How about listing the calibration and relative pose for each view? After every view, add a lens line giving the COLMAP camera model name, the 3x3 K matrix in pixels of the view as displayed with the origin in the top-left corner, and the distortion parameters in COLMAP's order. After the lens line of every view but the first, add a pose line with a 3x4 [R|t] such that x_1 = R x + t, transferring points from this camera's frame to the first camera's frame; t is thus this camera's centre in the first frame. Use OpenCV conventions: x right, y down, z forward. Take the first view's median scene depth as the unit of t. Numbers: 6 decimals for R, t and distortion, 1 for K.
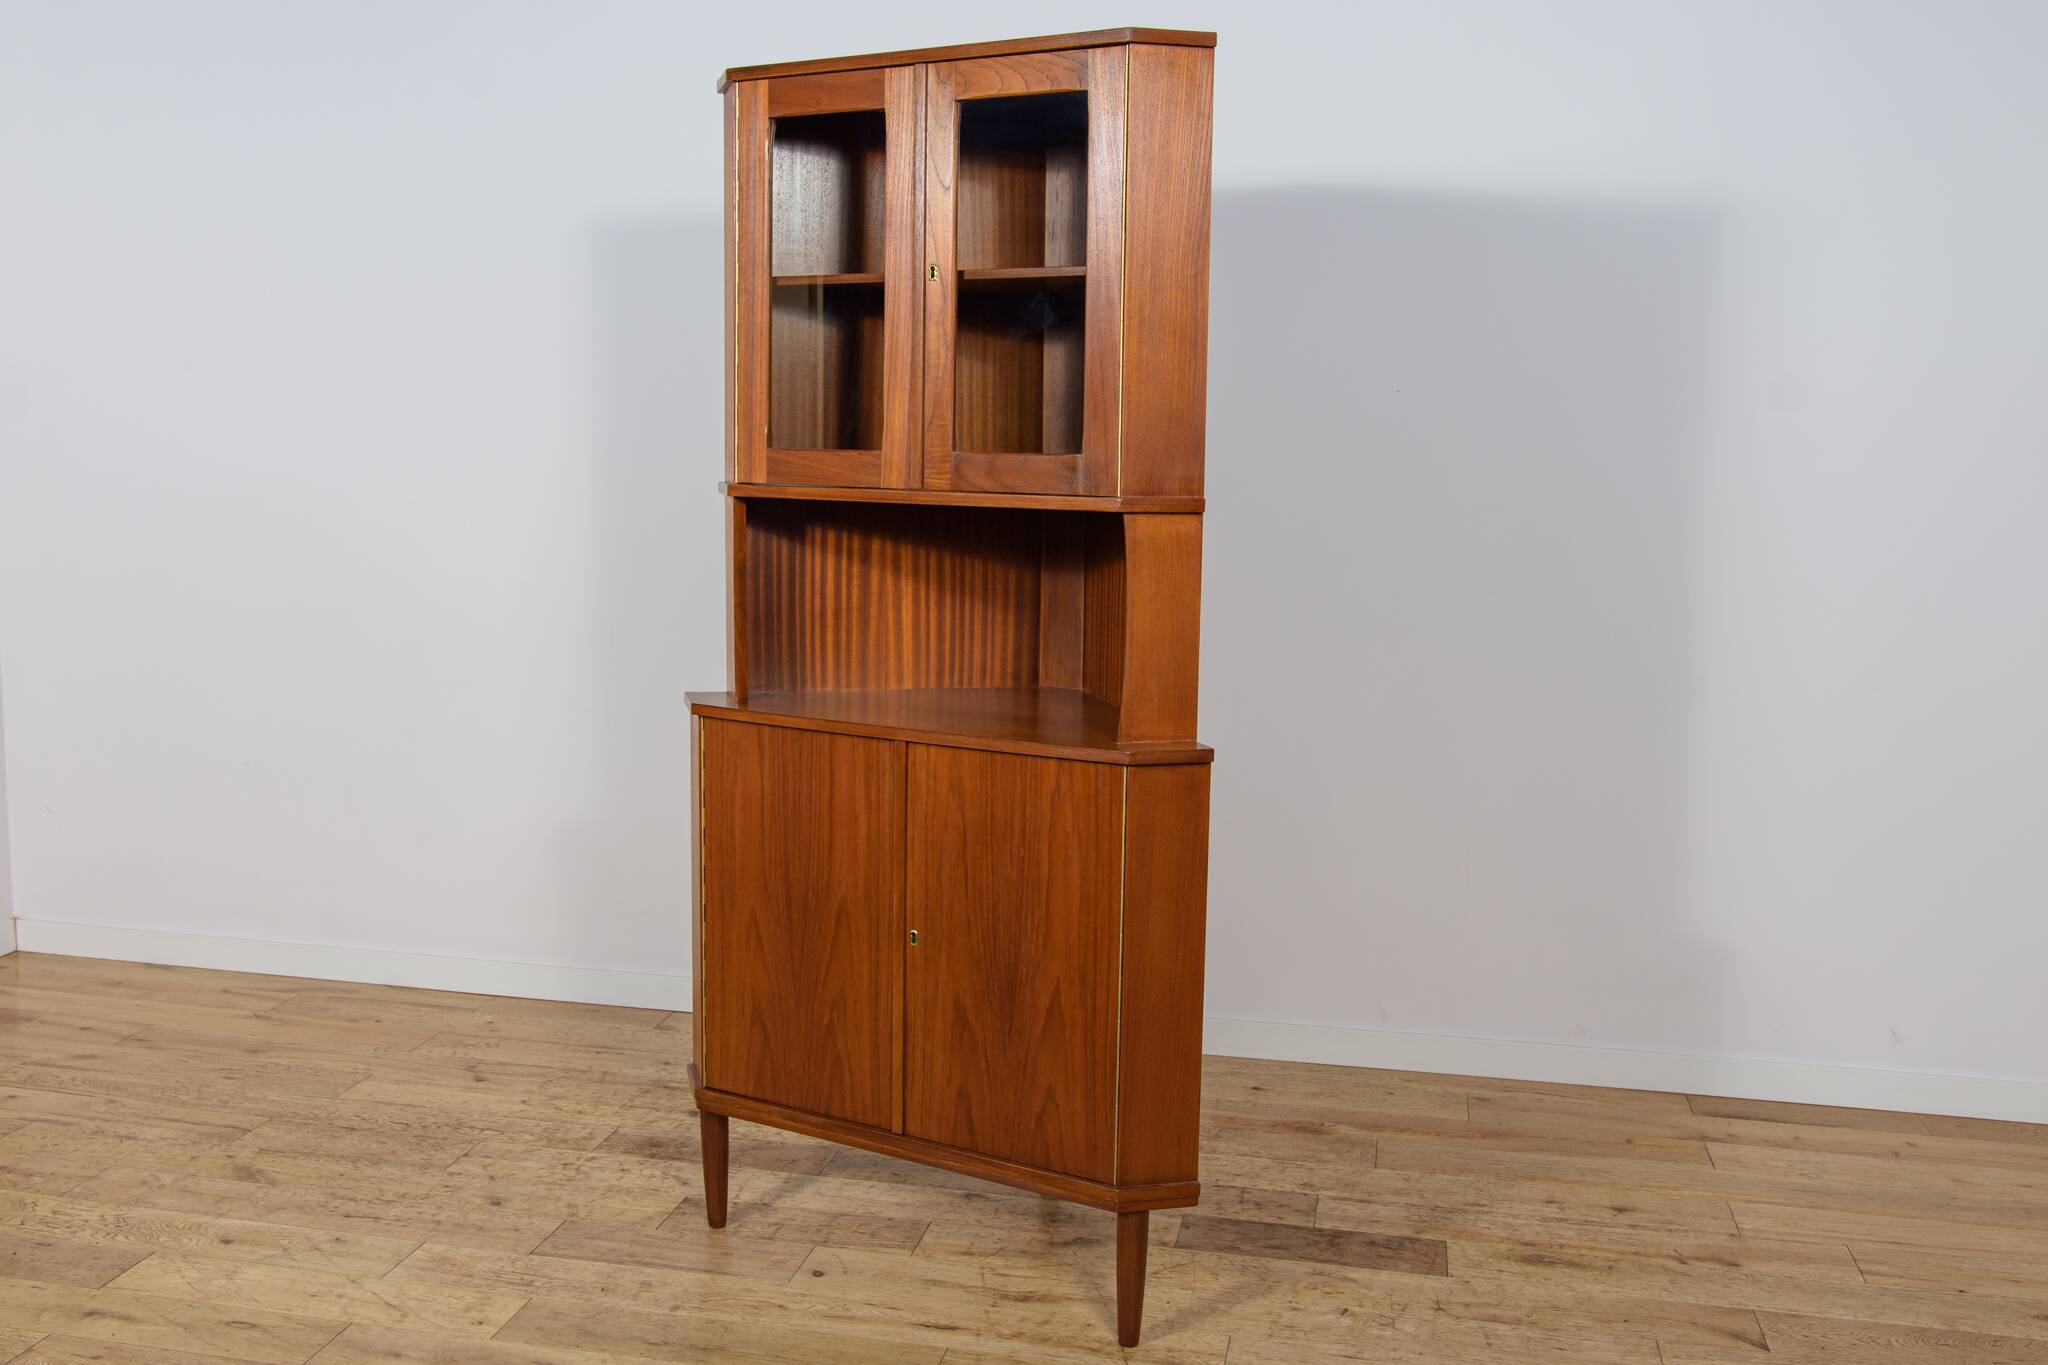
lens RADIAL K [[1925.3, 0, 968.2], [0, 1925.3, 766.9], [0, 0, 1]] dist [-0.016430, 0.000000]
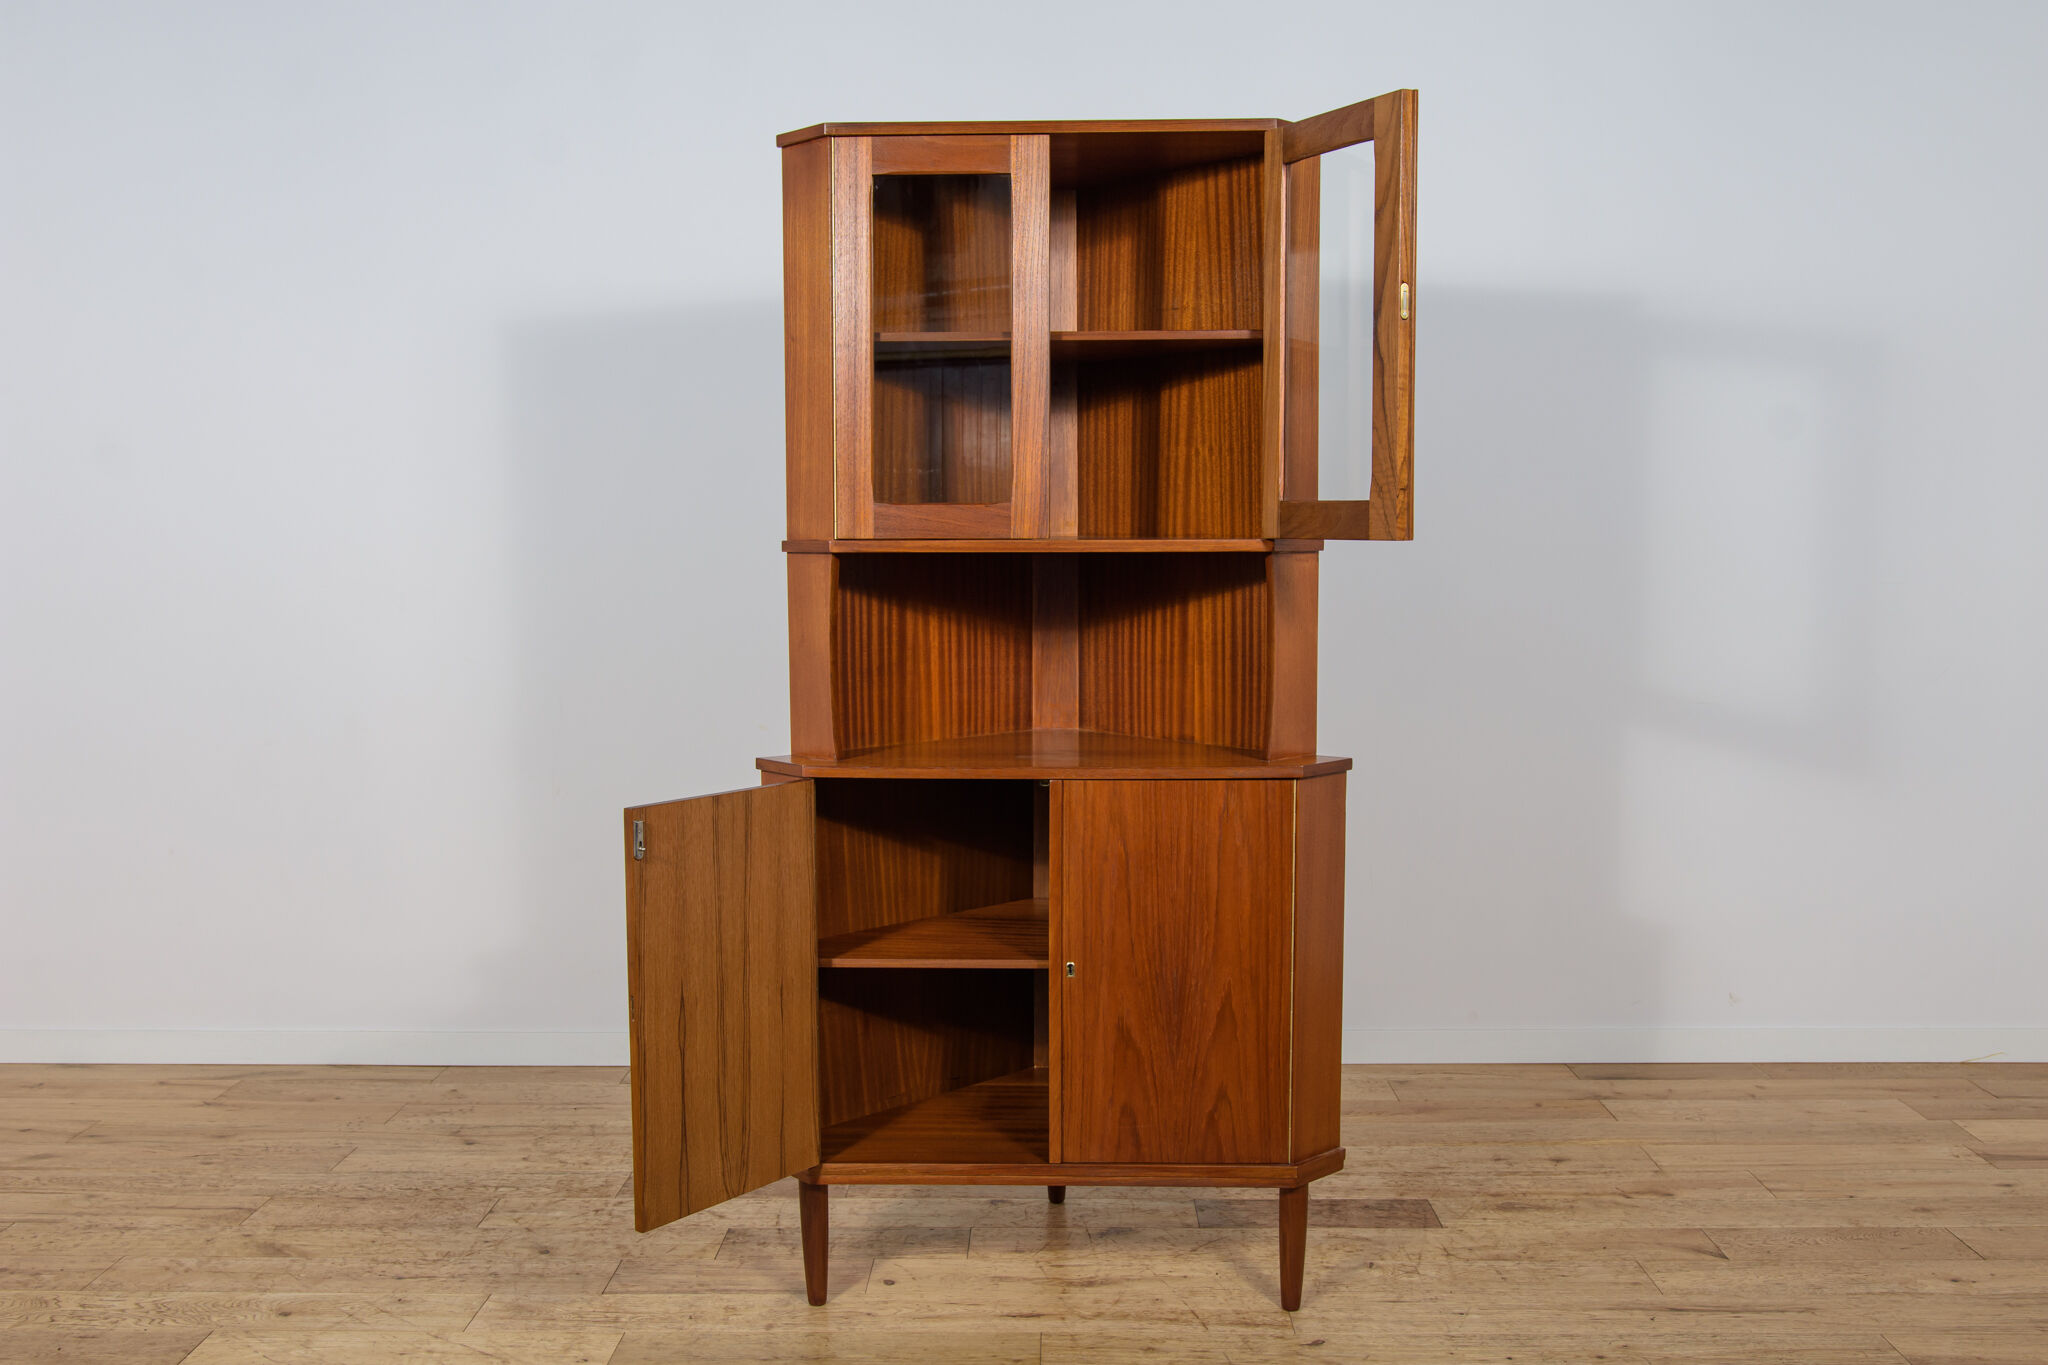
lens RADIAL K [[1844.3, 0, 1027.2], [0, 1844.3, 694.5], [0, 0, 1]] dist [-0.034338, 0.026493]
pose [[0.979062, -0.040235, 0.199544, -0.180093], [0.056547, 0.995447, -0.076731, 0.021859], [-0.195548, 0.086408, 0.976880, -0.028317]]
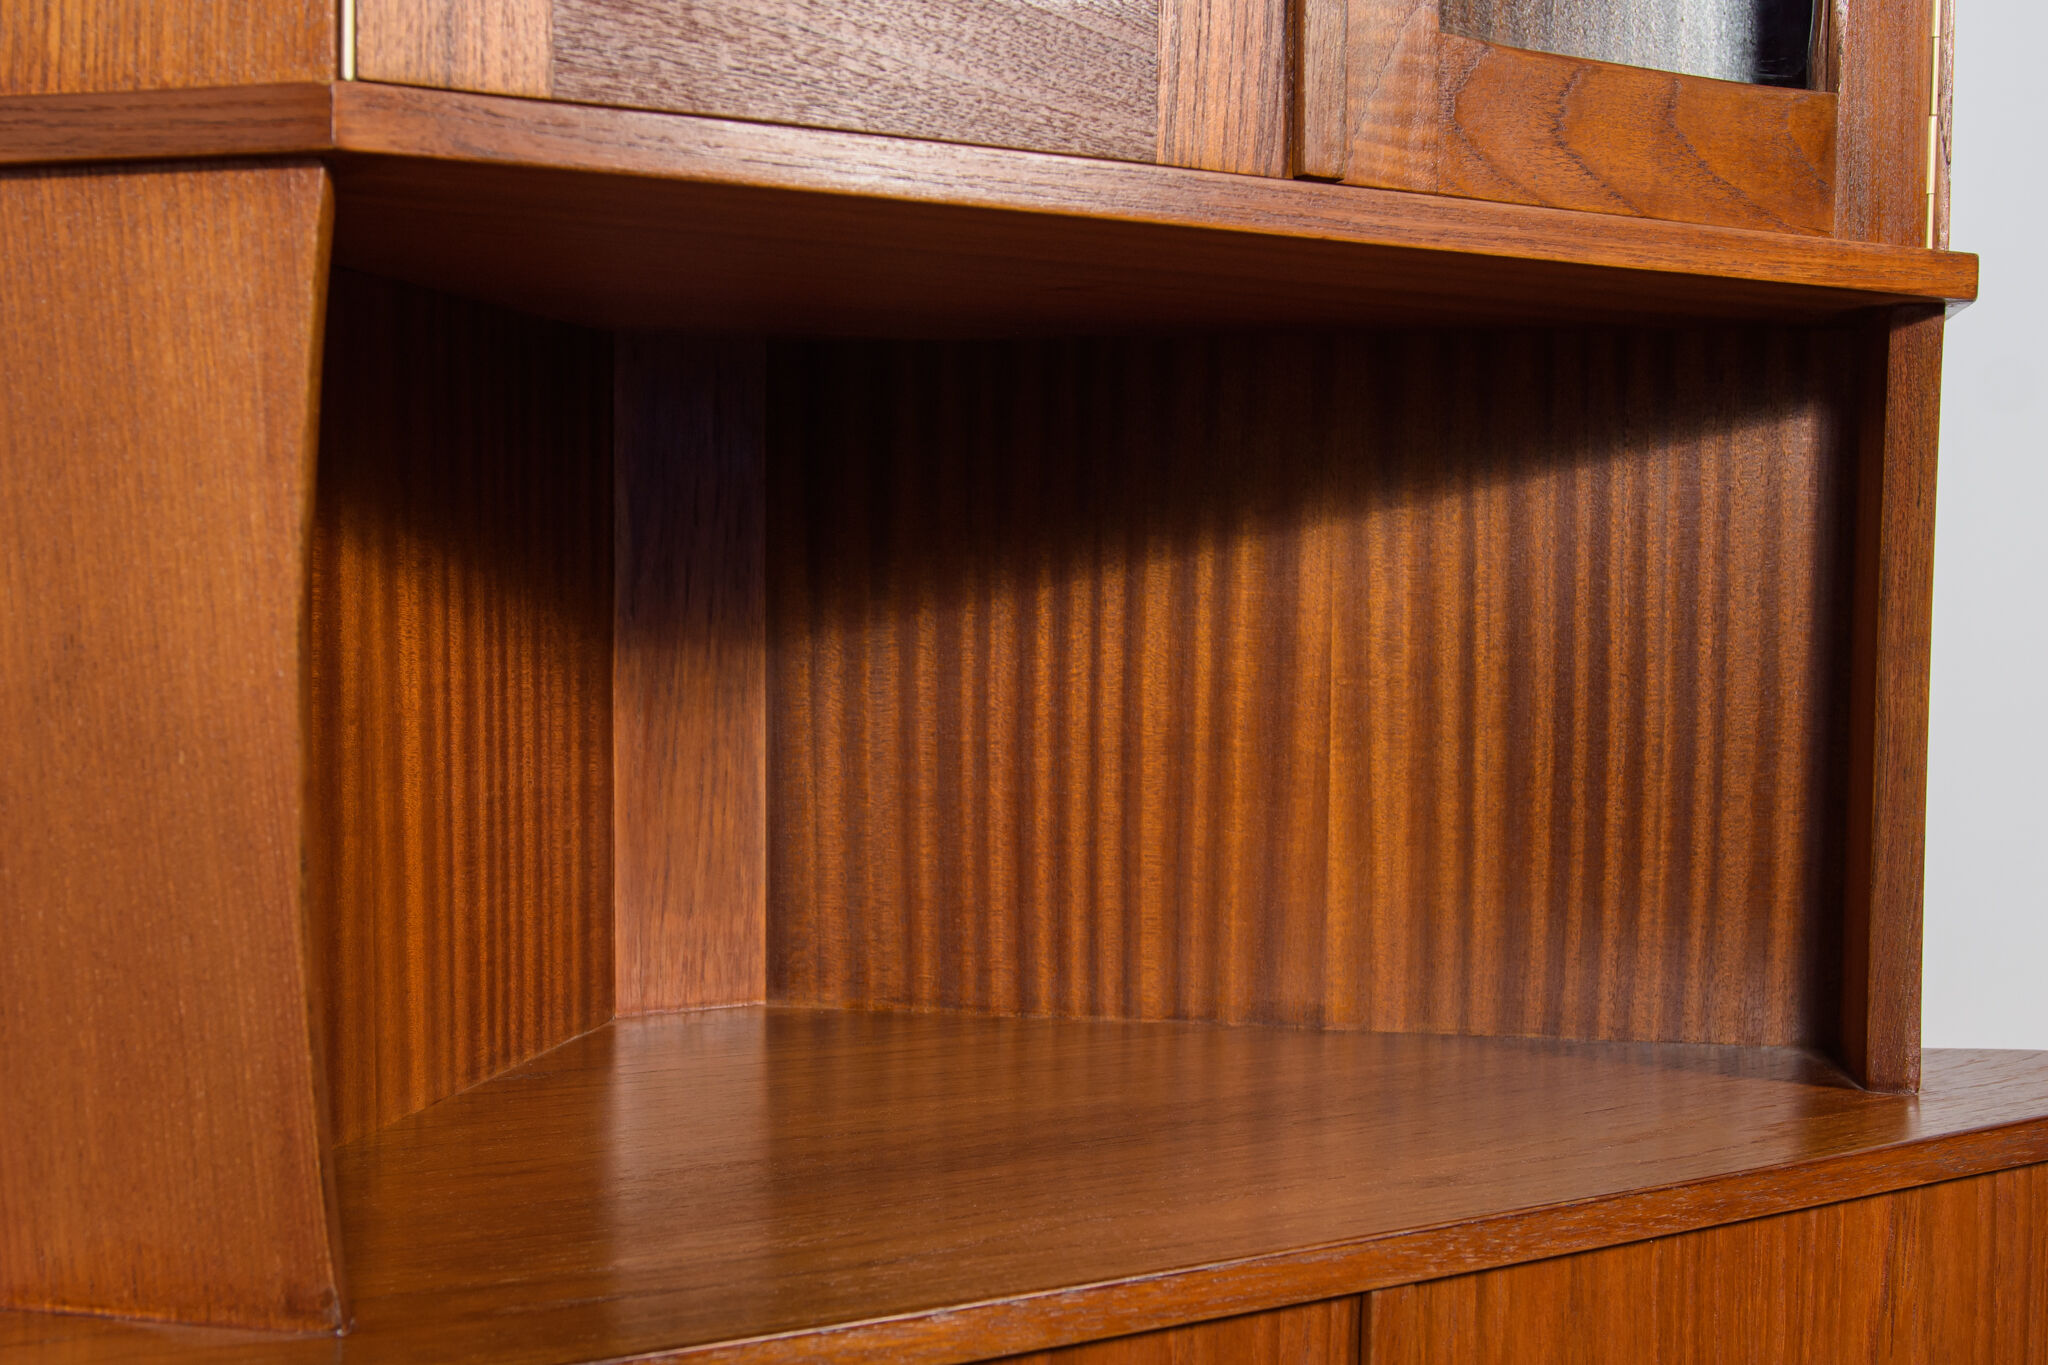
lens RADIAL K [[2707.1, 0, 961.4], [0, 2707.1, 780.8], [0, 0, 1]] dist [-0.005307, 0.000000]
pose [[0.694365, -0.070879, 0.716123, -0.222648], [0.133347, 0.990576, -0.031253, -0.053599], [-0.707160, 0.117194, 0.697274, 0.661319]]
